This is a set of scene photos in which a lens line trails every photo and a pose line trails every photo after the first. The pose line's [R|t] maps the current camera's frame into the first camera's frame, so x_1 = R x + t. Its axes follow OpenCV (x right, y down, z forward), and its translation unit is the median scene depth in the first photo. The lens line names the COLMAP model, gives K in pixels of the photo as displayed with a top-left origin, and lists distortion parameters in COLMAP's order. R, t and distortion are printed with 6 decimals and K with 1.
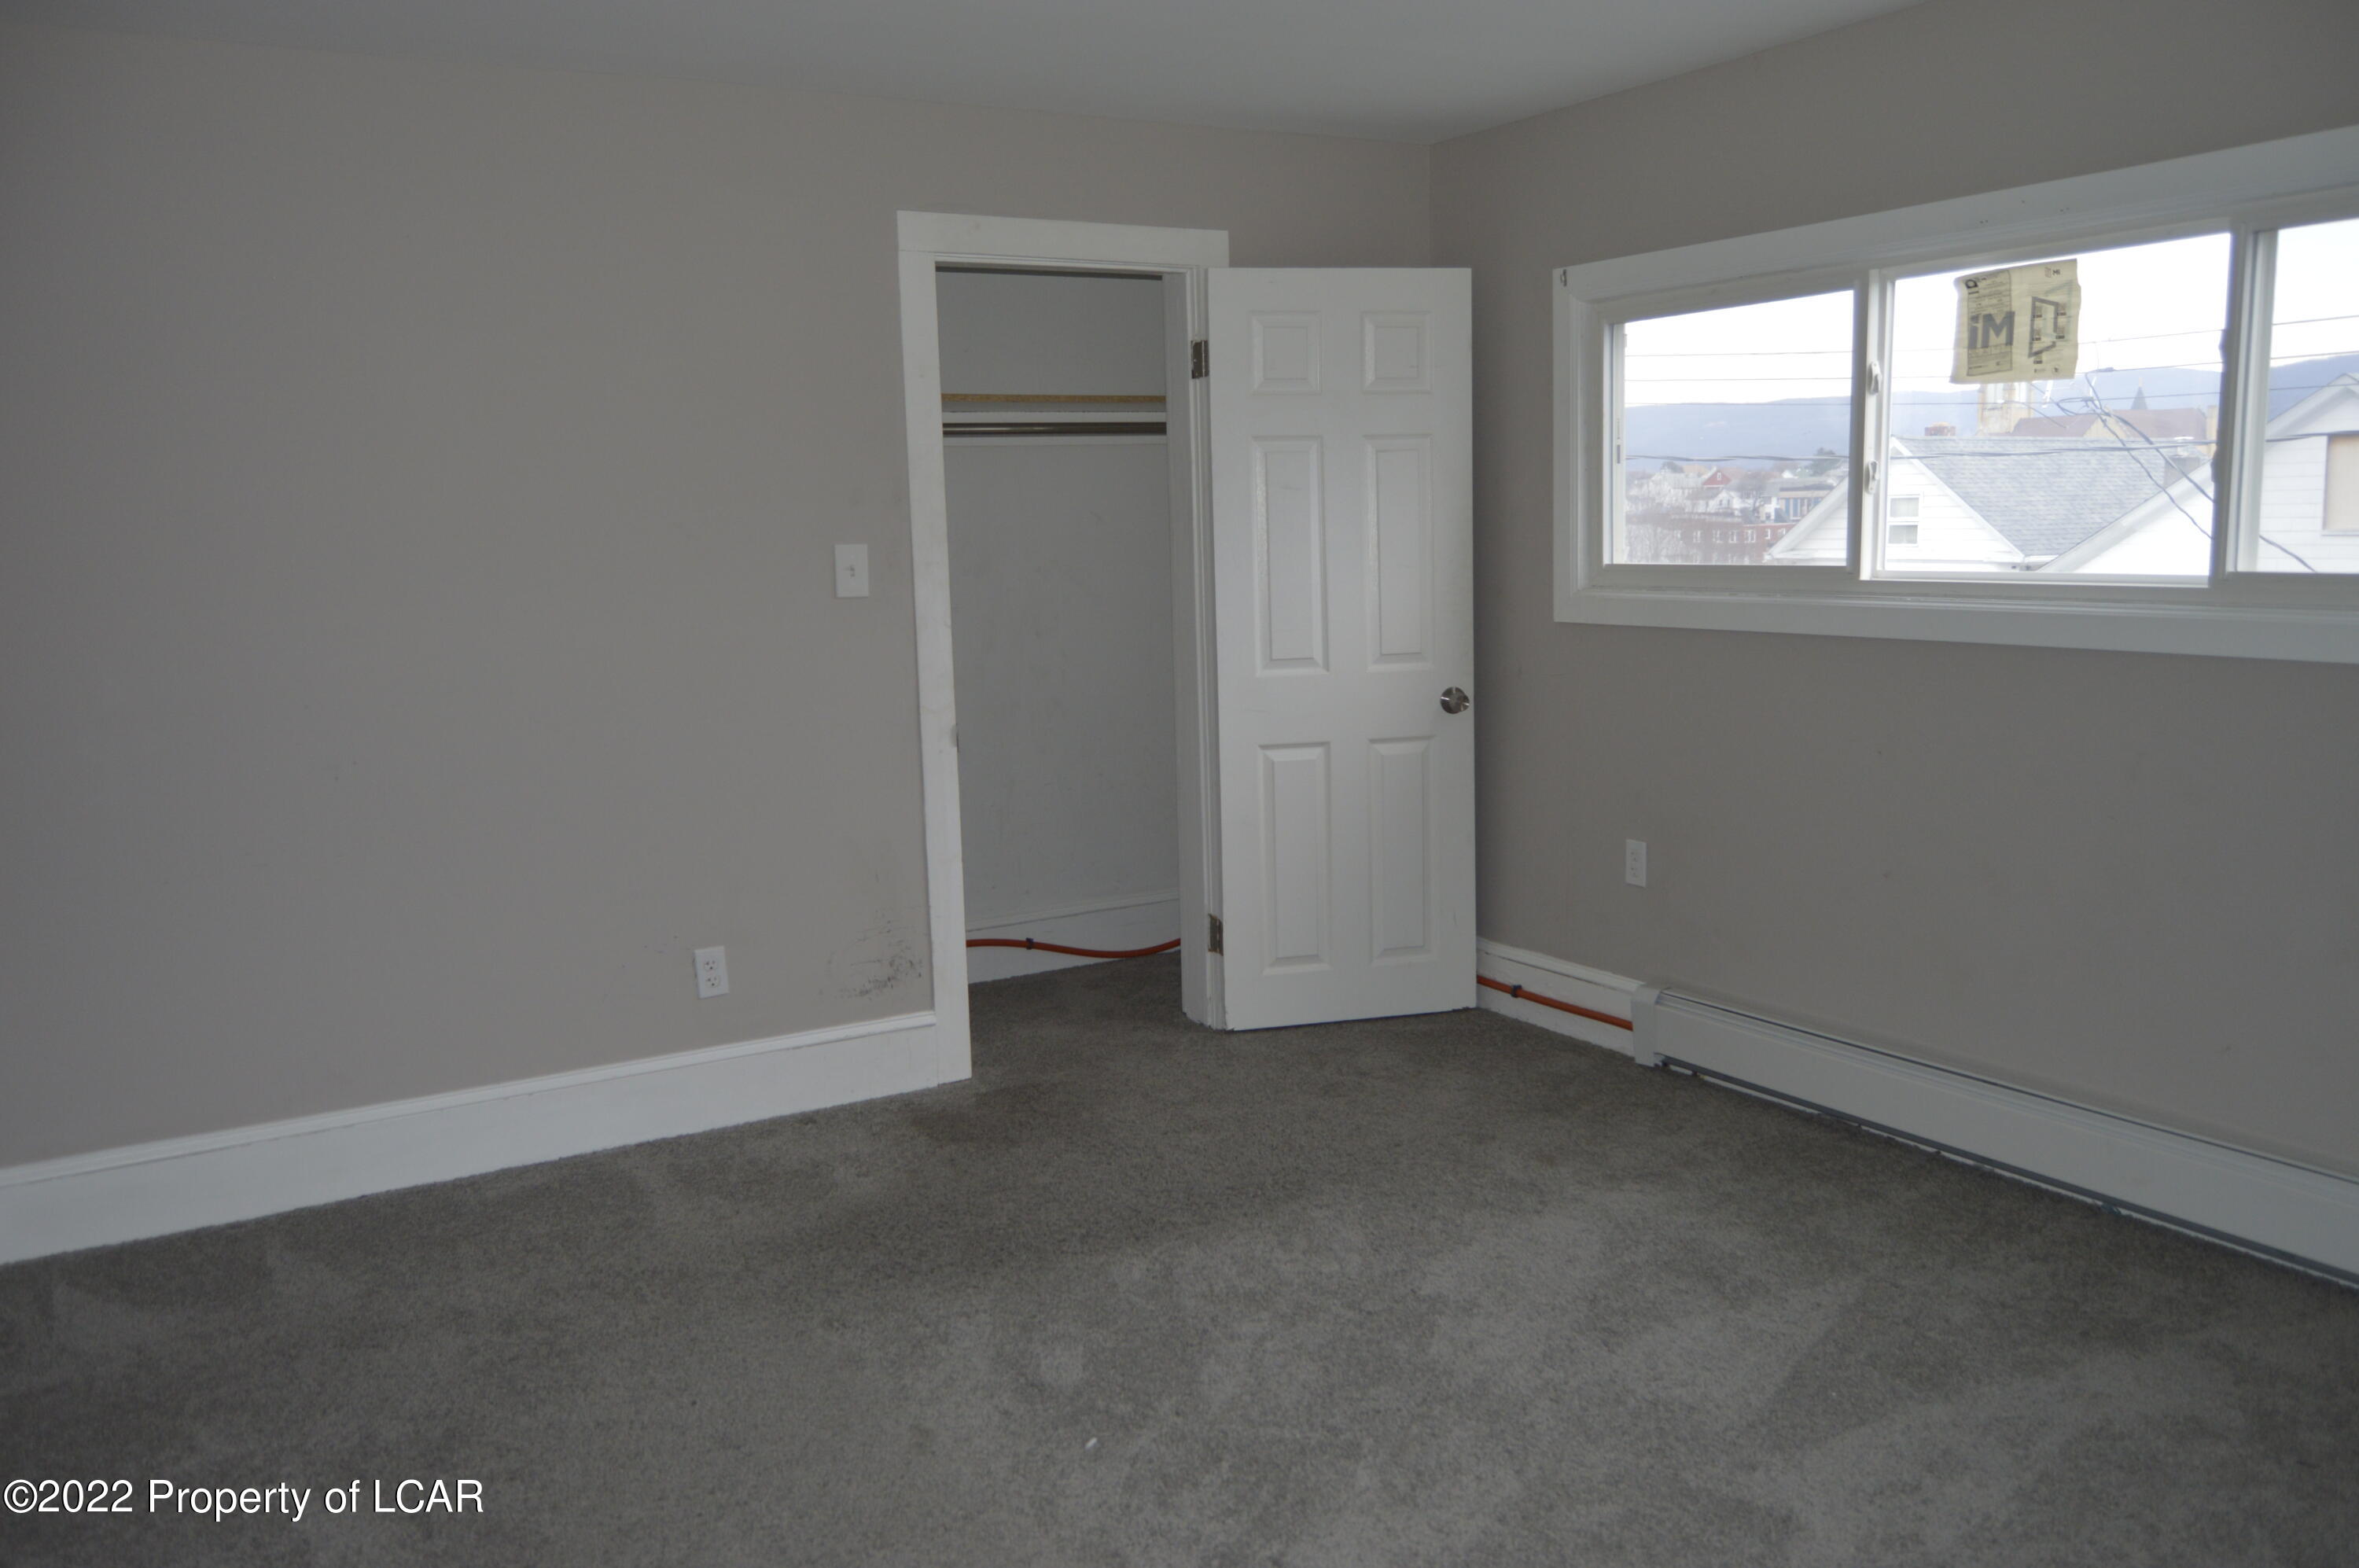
lens RADIAL K [[1869.5, 0, 1183.4], [0, 1869.5, 782.6], [0, 0, 1]] dist [-0.017284, 0.018118]
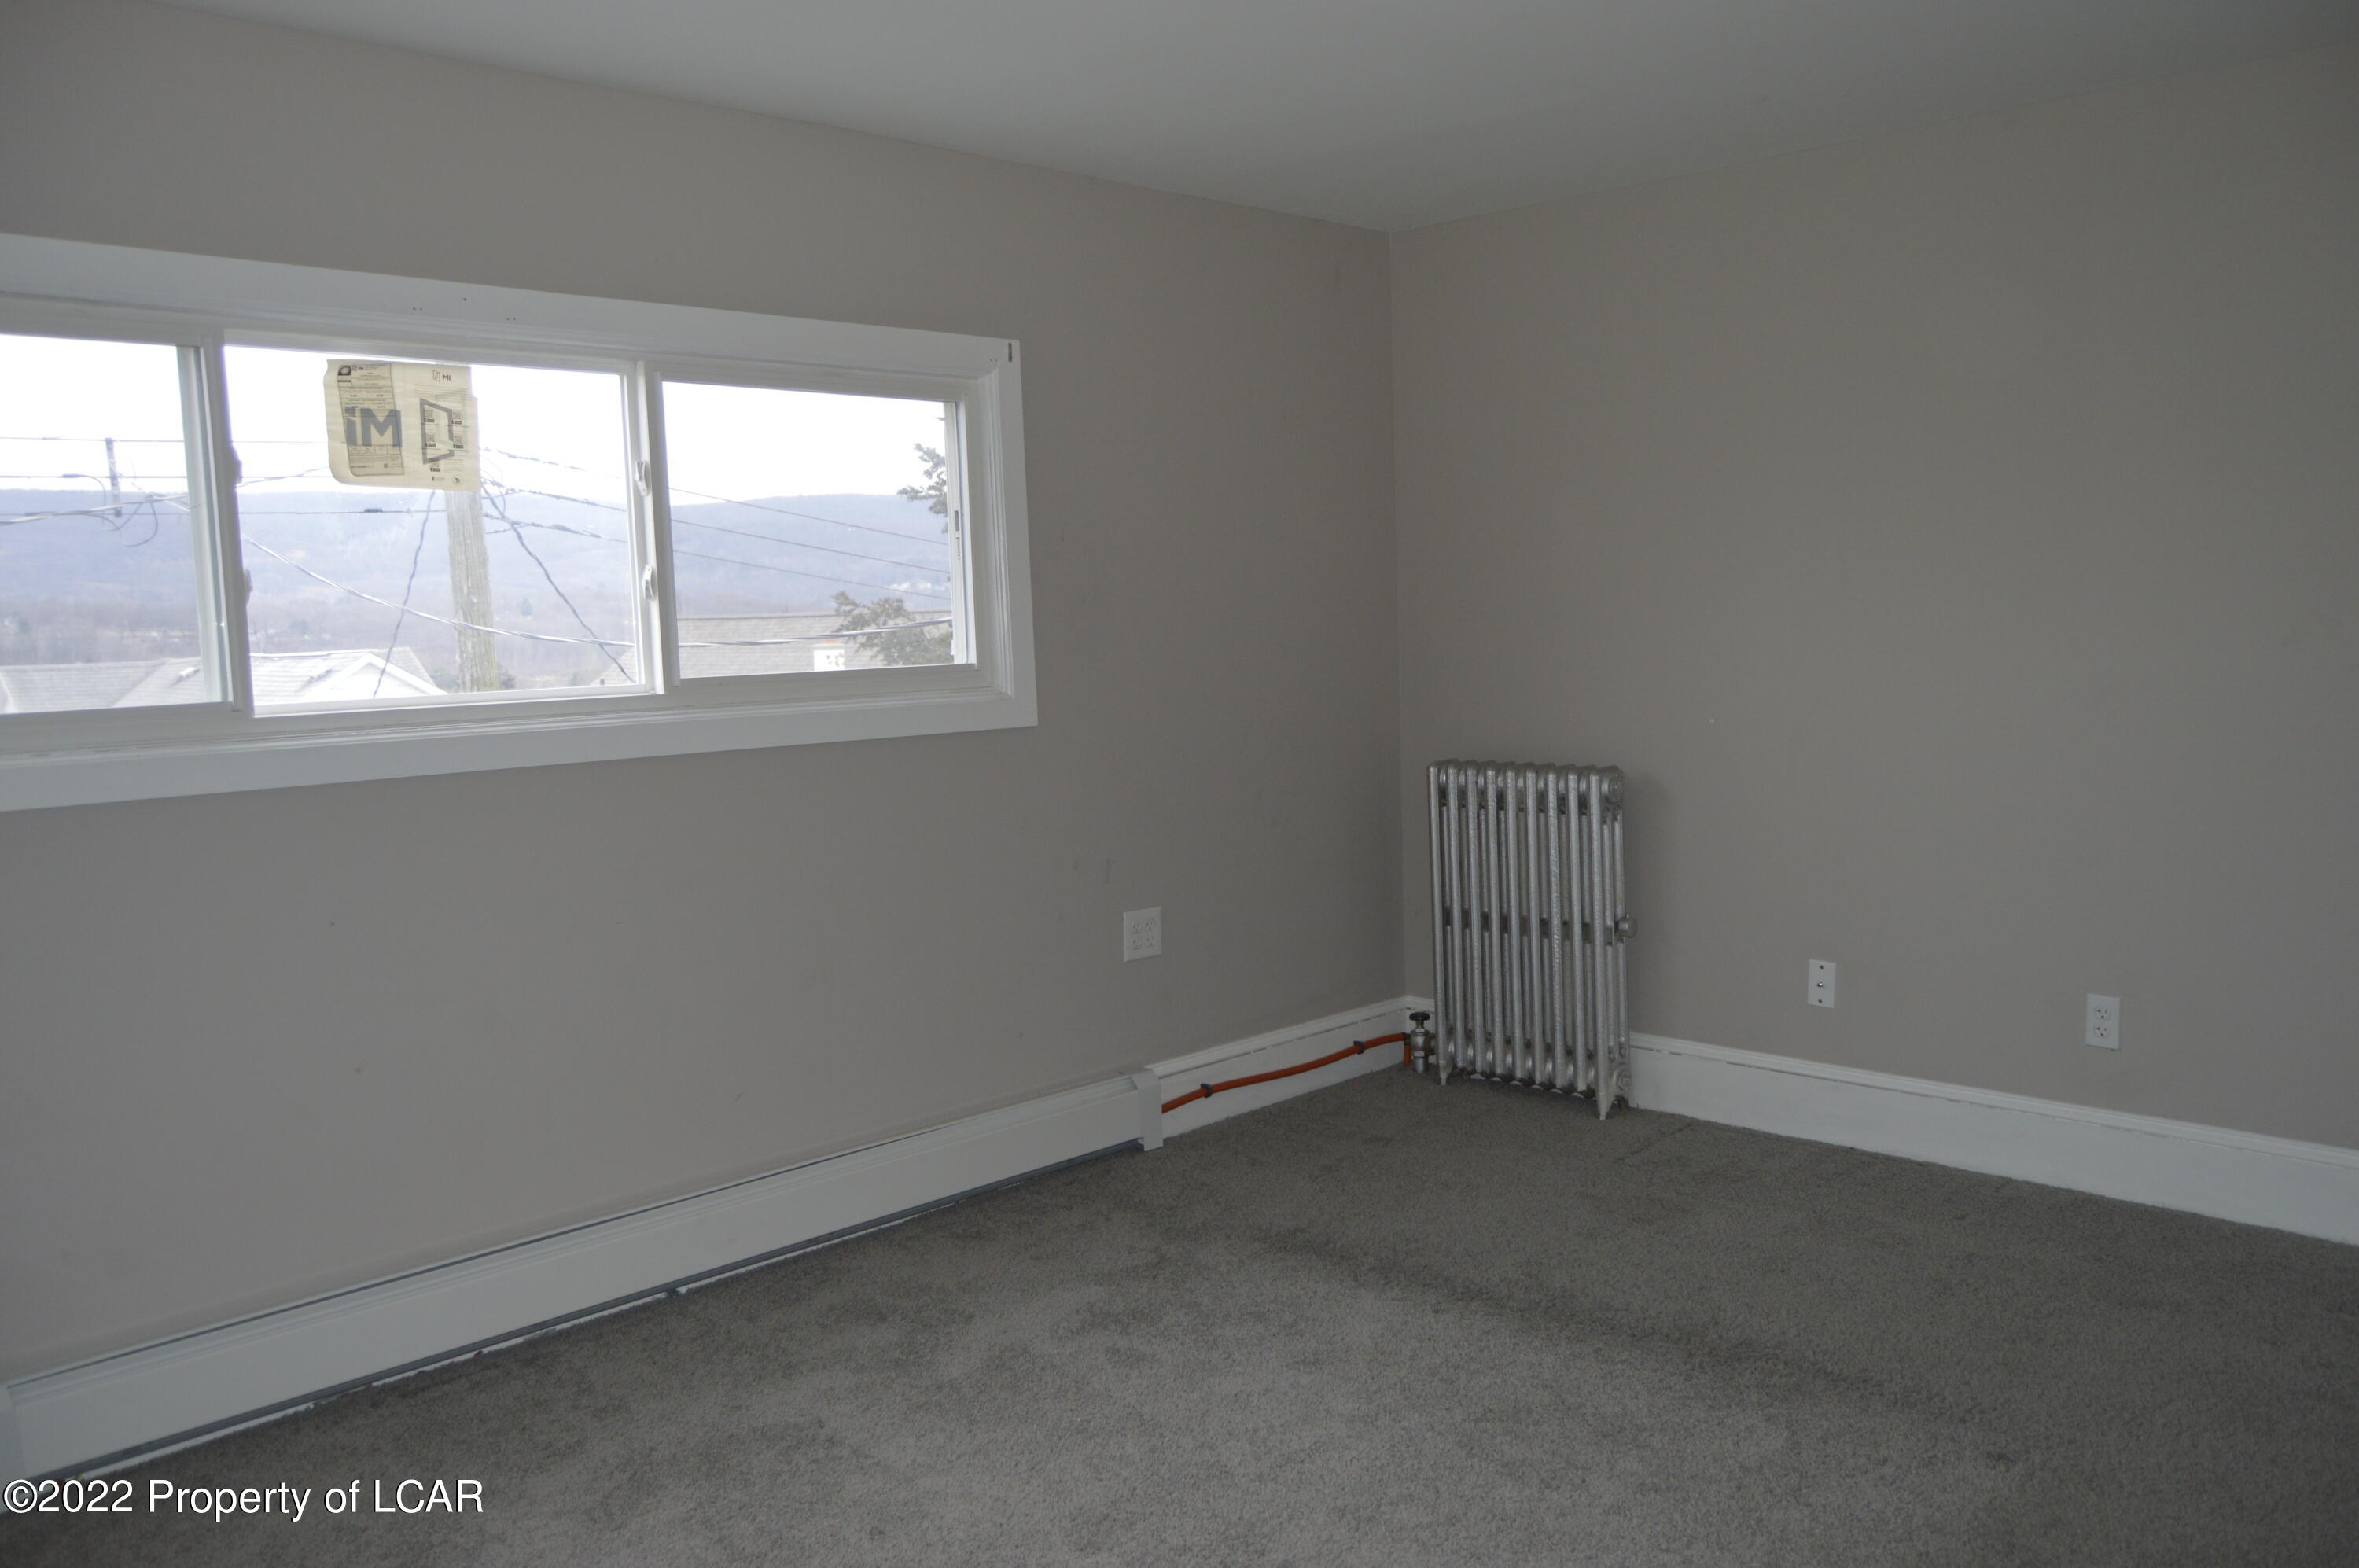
lens RADIAL K [[1869.5, 0, 1183.4], [0, 1869.5, 782.6], [0, 0, 1]] dist [-0.017284, 0.018118]
pose [[-0.254427, -0.064875, 0.964914, -0.542071], [0.163756, 0.980450, 0.109098, -0.113504], [-0.953127, 0.185768, -0.238829, 0.896777]]
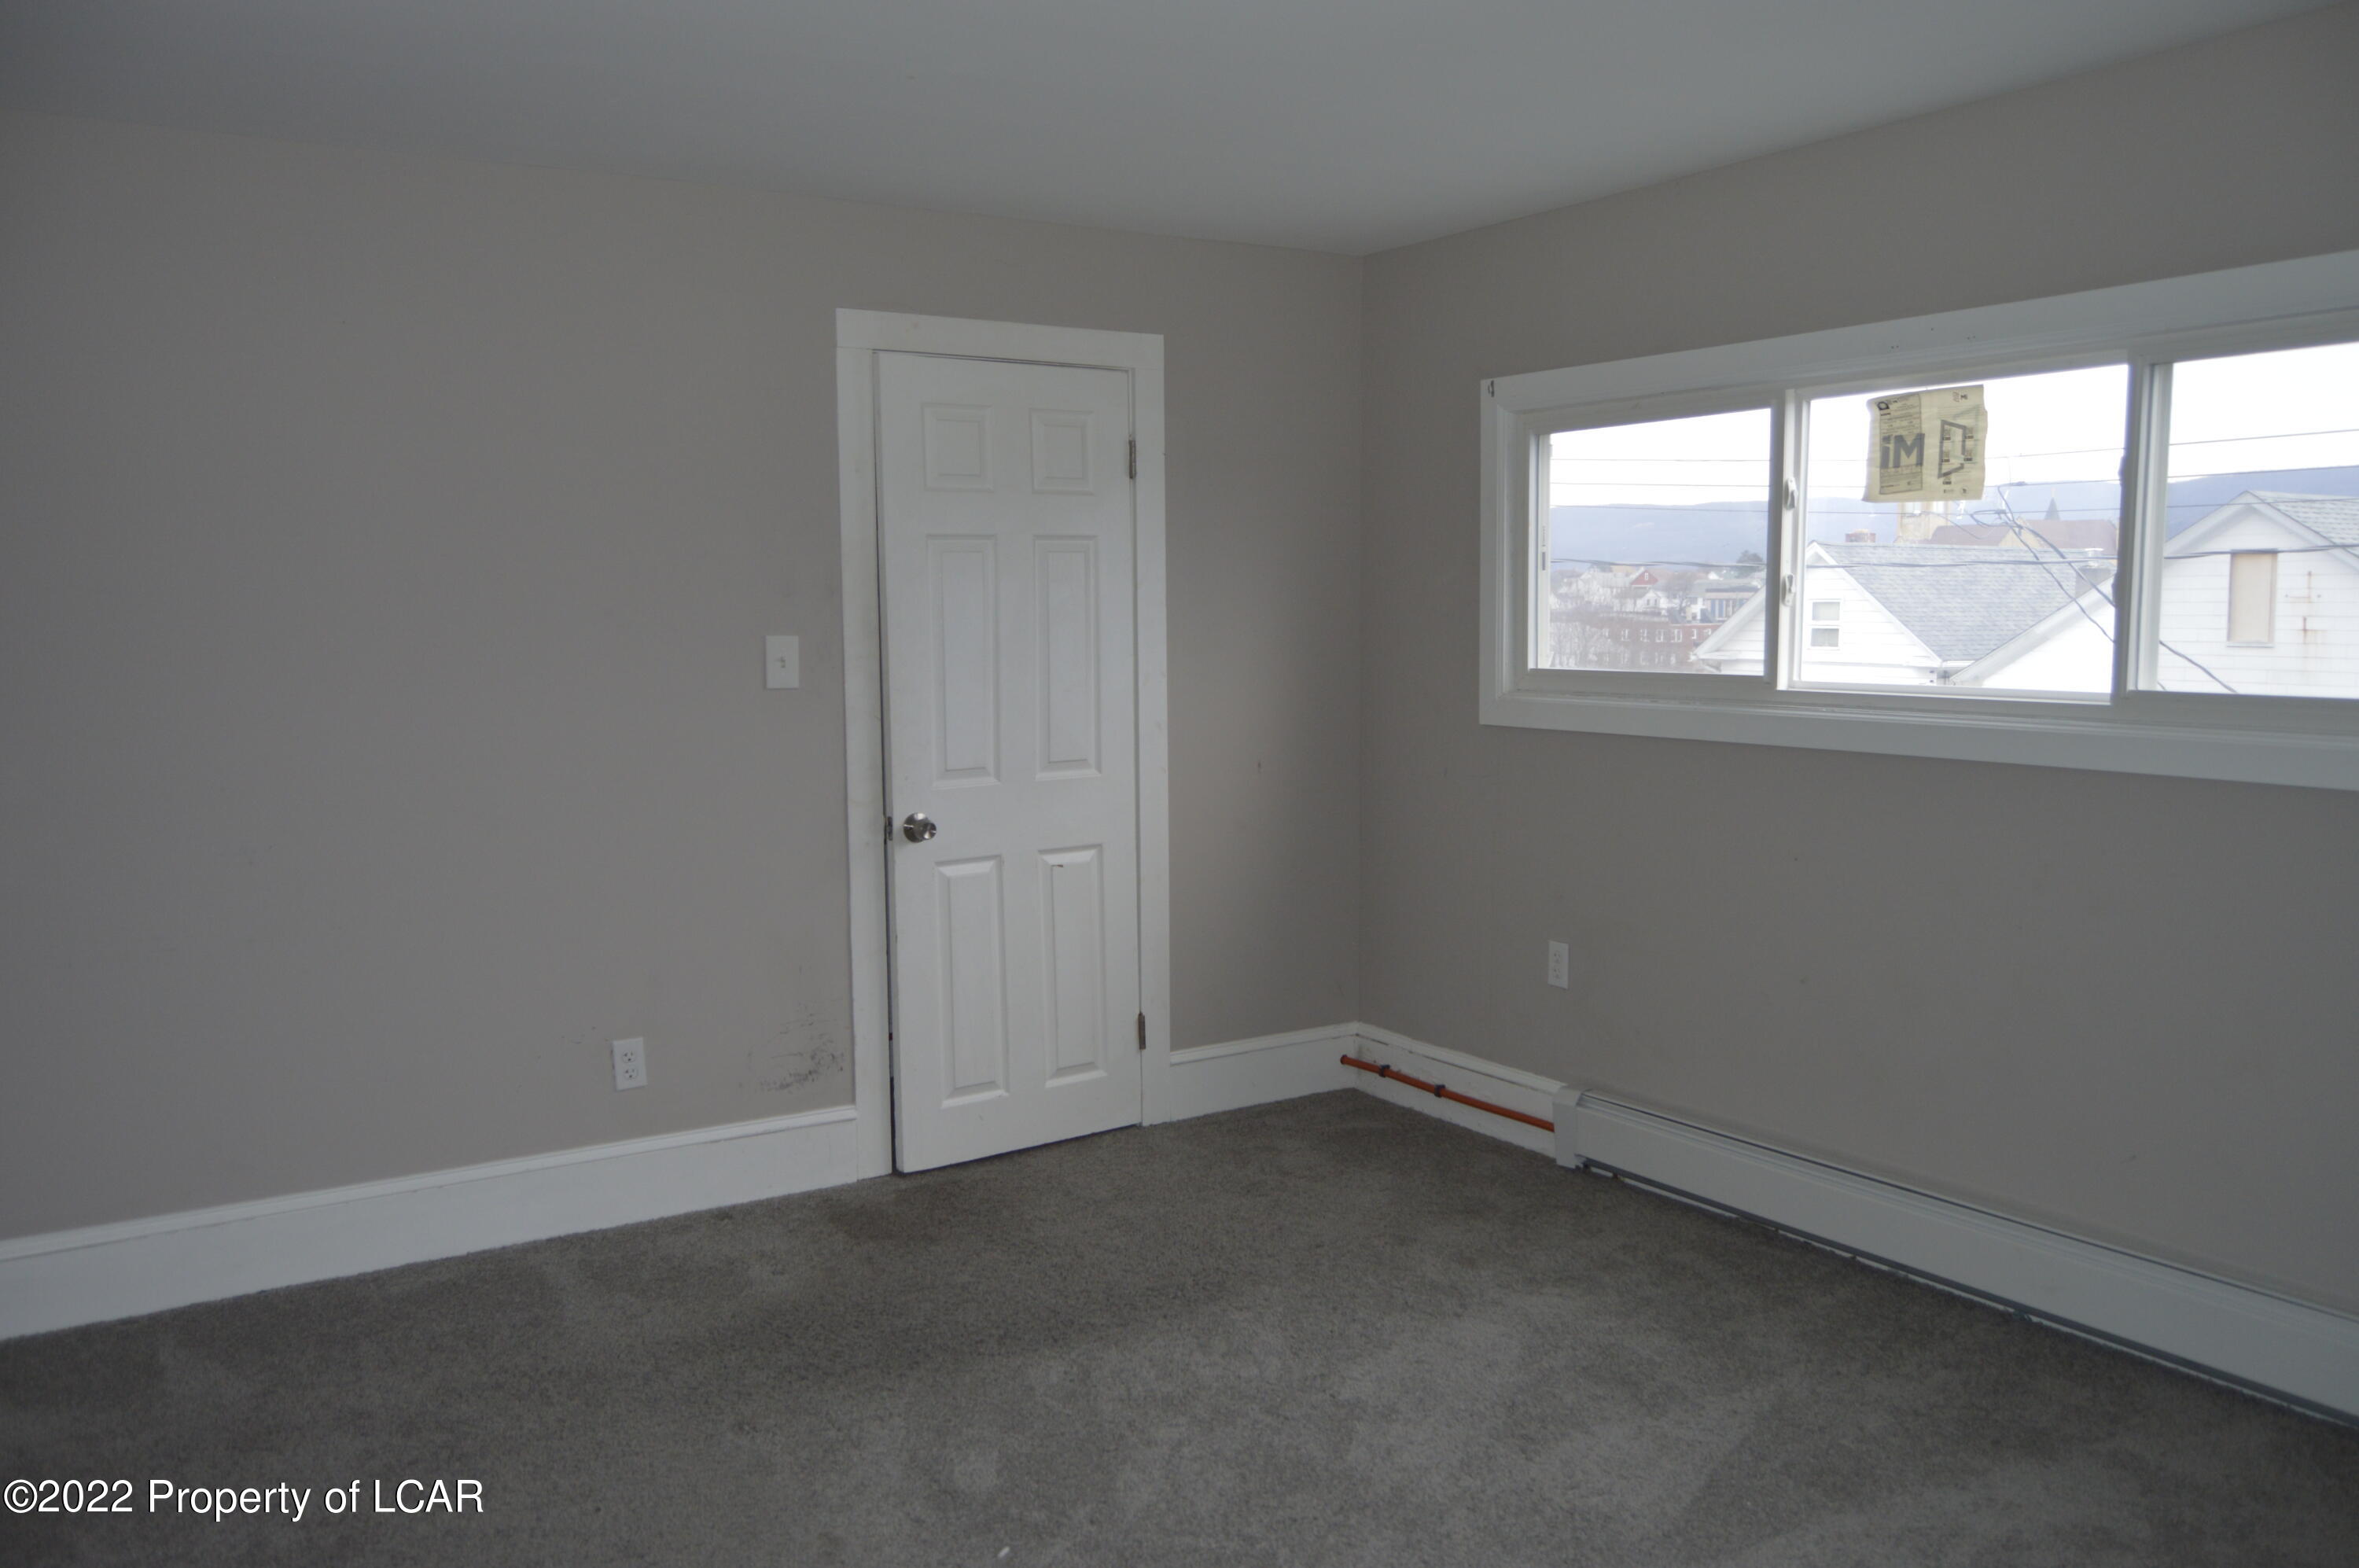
lens RADIAL K [[1869.5, 0, 1183.4], [0, 1869.5, 782.6], [0, 0, 1]] dist [-0.017284, 0.018118]
pose [[0.999209, 0.016134, 0.036349, 0.002372], [-0.014395, 0.998763, -0.047598, -0.005206], [-0.037072, 0.047037, 0.998205, -0.004652]]
